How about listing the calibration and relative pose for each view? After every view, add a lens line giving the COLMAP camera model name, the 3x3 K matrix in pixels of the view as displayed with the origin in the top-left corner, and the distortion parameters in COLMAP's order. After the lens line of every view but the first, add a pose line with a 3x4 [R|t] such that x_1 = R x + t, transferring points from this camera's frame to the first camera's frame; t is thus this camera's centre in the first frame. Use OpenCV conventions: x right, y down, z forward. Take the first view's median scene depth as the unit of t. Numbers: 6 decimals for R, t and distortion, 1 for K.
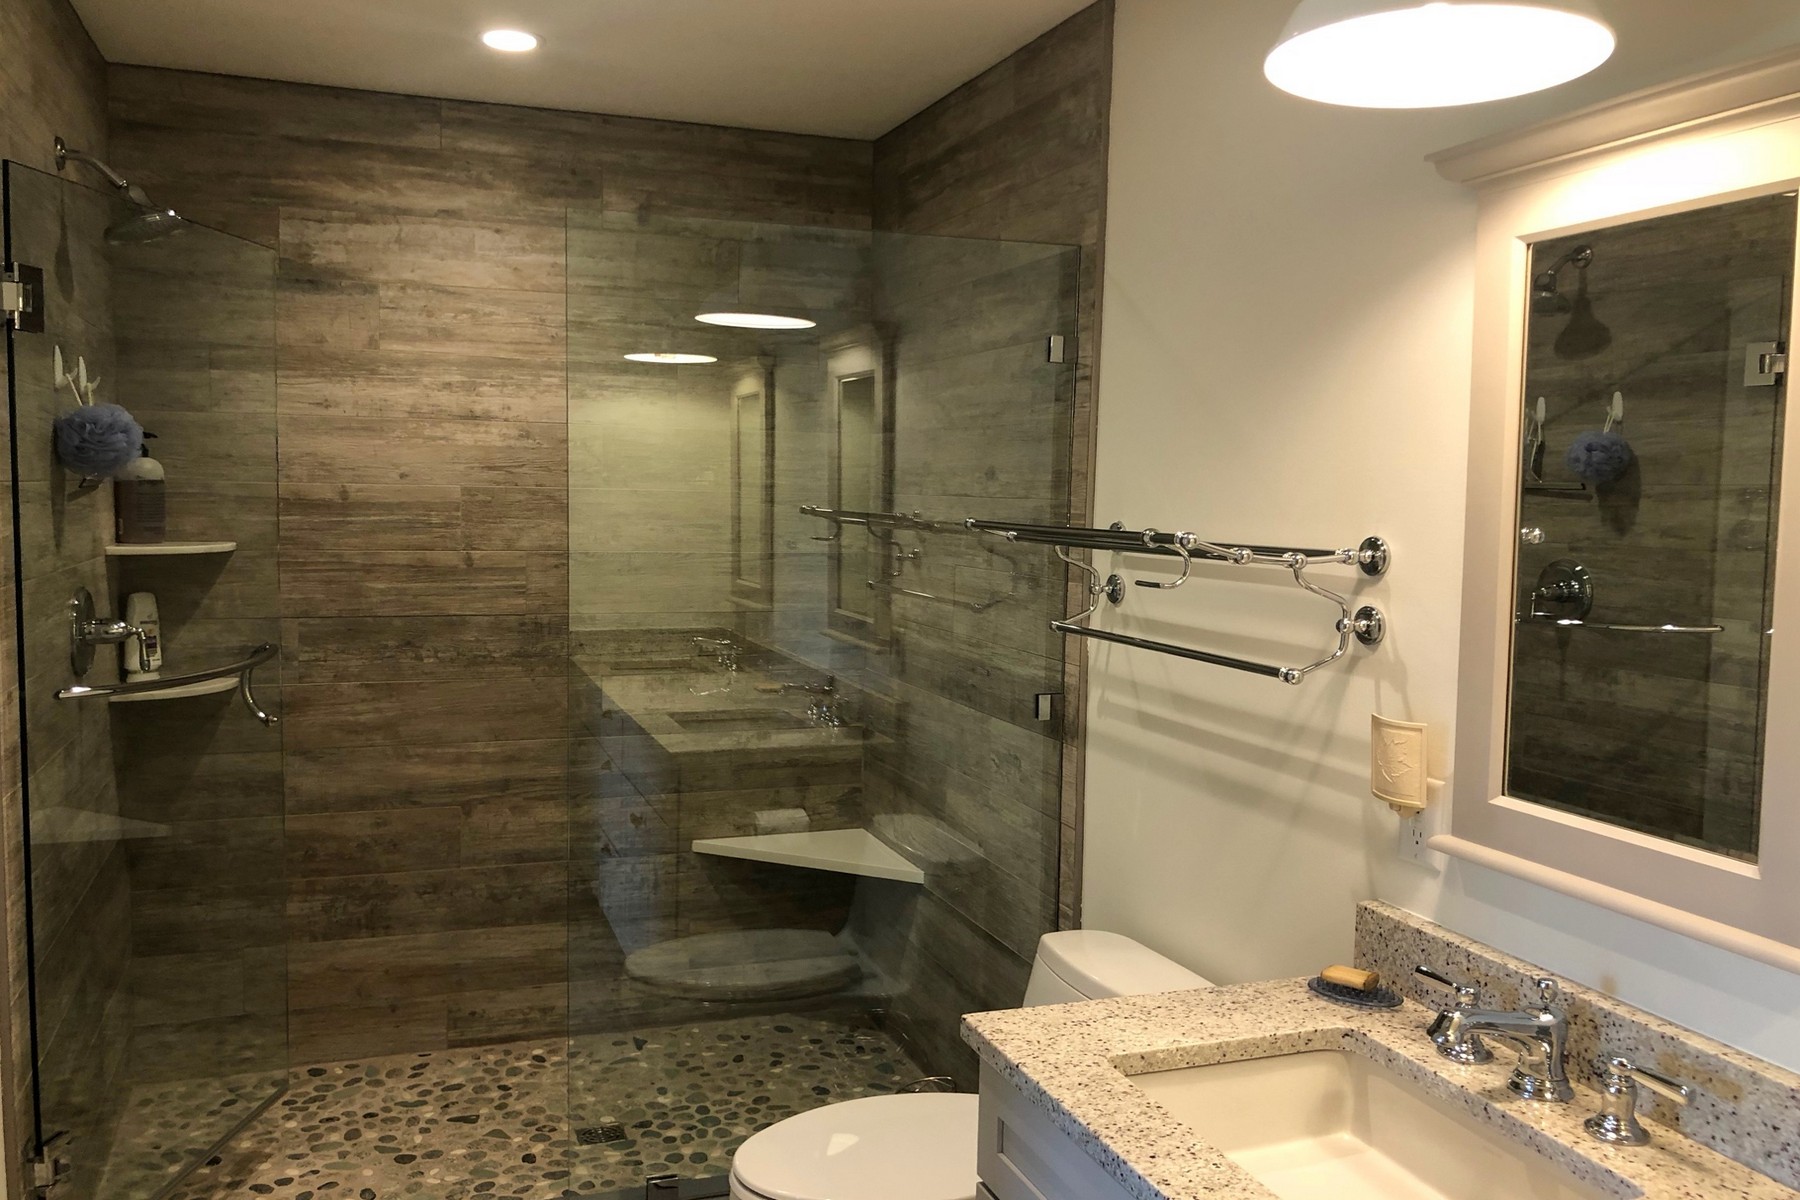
lens RADIAL K [[1502.6, 0, 902.7], [0, 1502.6, 606.0], [0, 0, 1]] dist [0.009649, 0.010231]
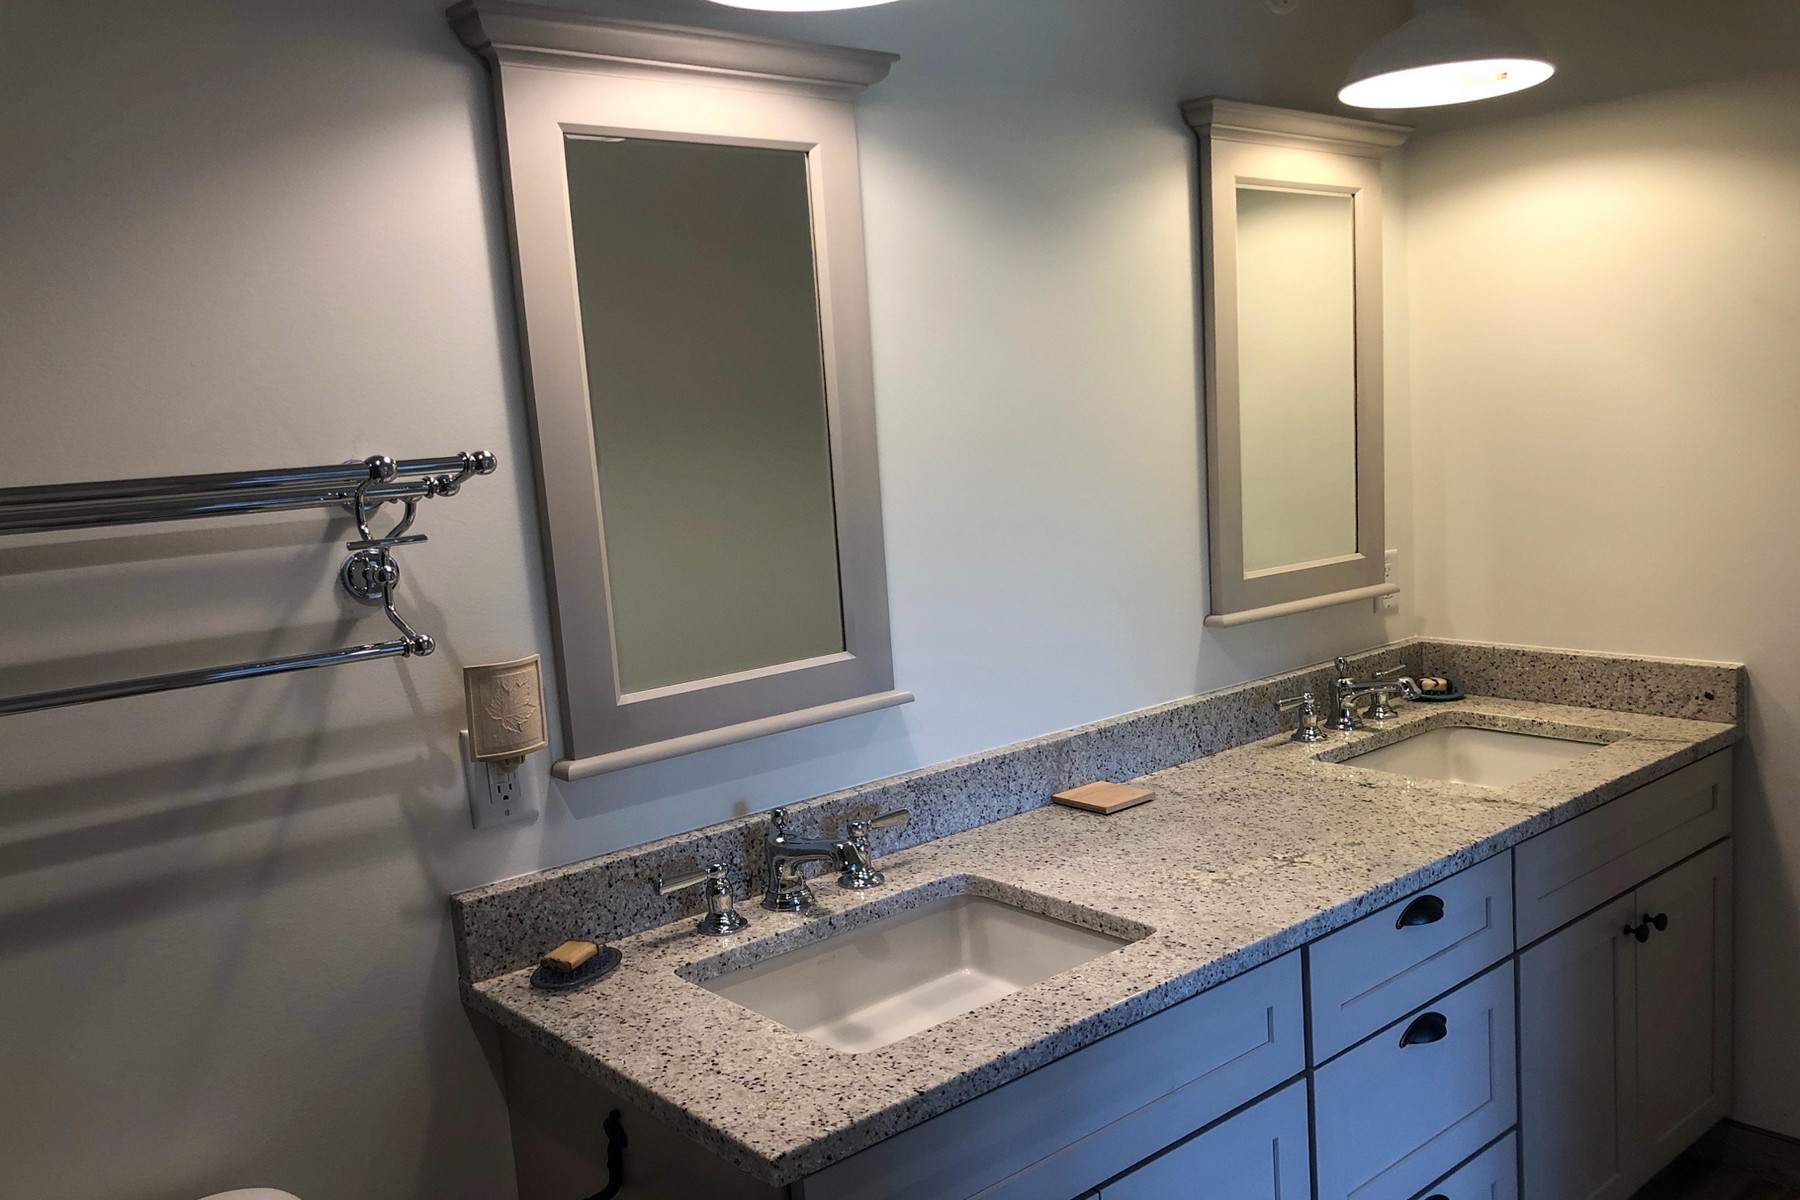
lens RADIAL K [[1502.6, 0, 902.7], [0, 1502.6, 606.0], [0, 0, 1]] dist [0.009649, 0.010231]
pose [[-0.347195, -0.118523, 0.930273, -0.592583], [0.133861, 0.975560, 0.174252, -0.080529], [-0.928190, 0.185027, -0.322844, 1.146006]]
